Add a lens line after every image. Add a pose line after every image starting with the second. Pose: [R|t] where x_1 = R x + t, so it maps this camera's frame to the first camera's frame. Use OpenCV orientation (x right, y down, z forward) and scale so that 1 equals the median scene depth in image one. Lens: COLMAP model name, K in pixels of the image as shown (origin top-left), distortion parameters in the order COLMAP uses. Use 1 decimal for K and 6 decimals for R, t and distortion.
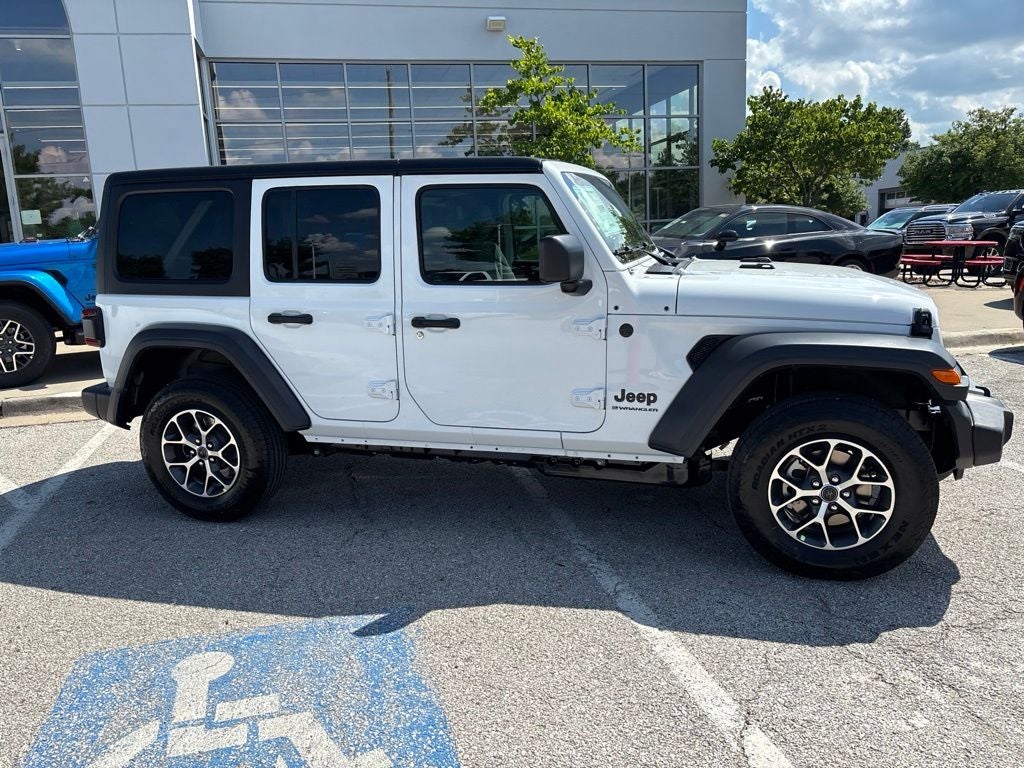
lens RADIAL K [[772.0, 0, 510.9], [0, 772.0, 392.3], [0, 0, 1]] dist [0.065600, -0.087030]
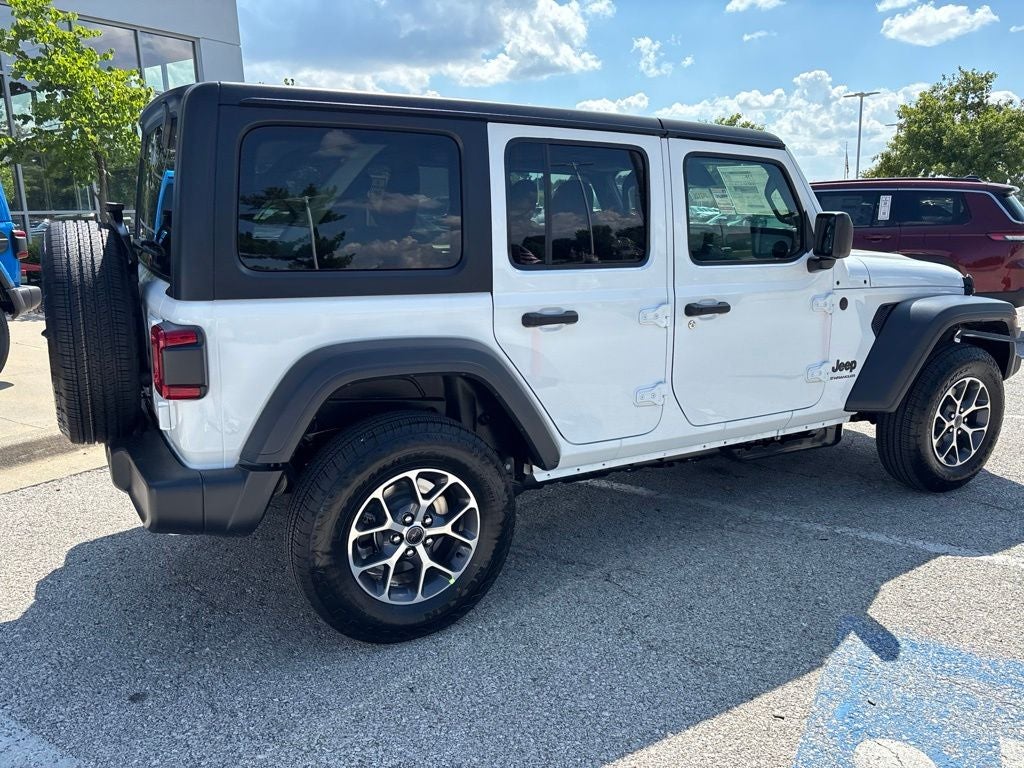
lens RADIAL K [[774.0, 0, 508.1], [0, 774.0, 379.1], [0, 0, 1]] dist [0.045903, -0.056044]
pose [[0.700381, -0.122110, 0.703246, -0.919368], [0.128535, 0.990728, 0.044016, -0.082507], [-0.702100, 0.059563, 0.709582, 0.561321]]
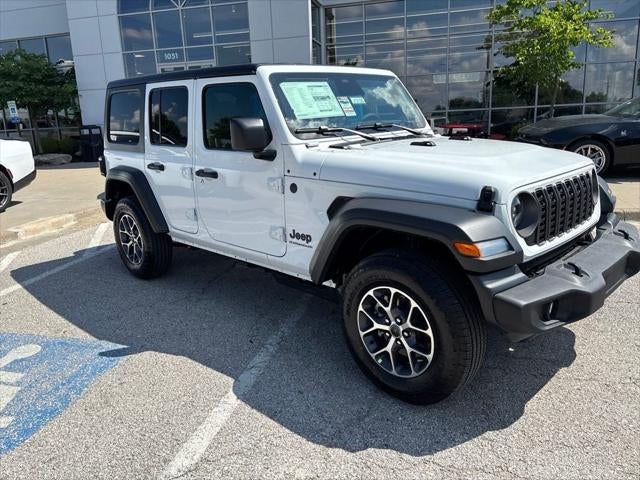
lens RADIAL K [[483.7, 0, 317.6], [0, 483.7, 236.9], [0, 0, 1]] dist [0.045903, -0.056044]
pose [[0.877317, 0.116880, -0.465460, 0.594438], [-0.092956, 0.992908, 0.074117, -0.059906], [0.470822, -0.021757, 0.881960, 0.241448]]
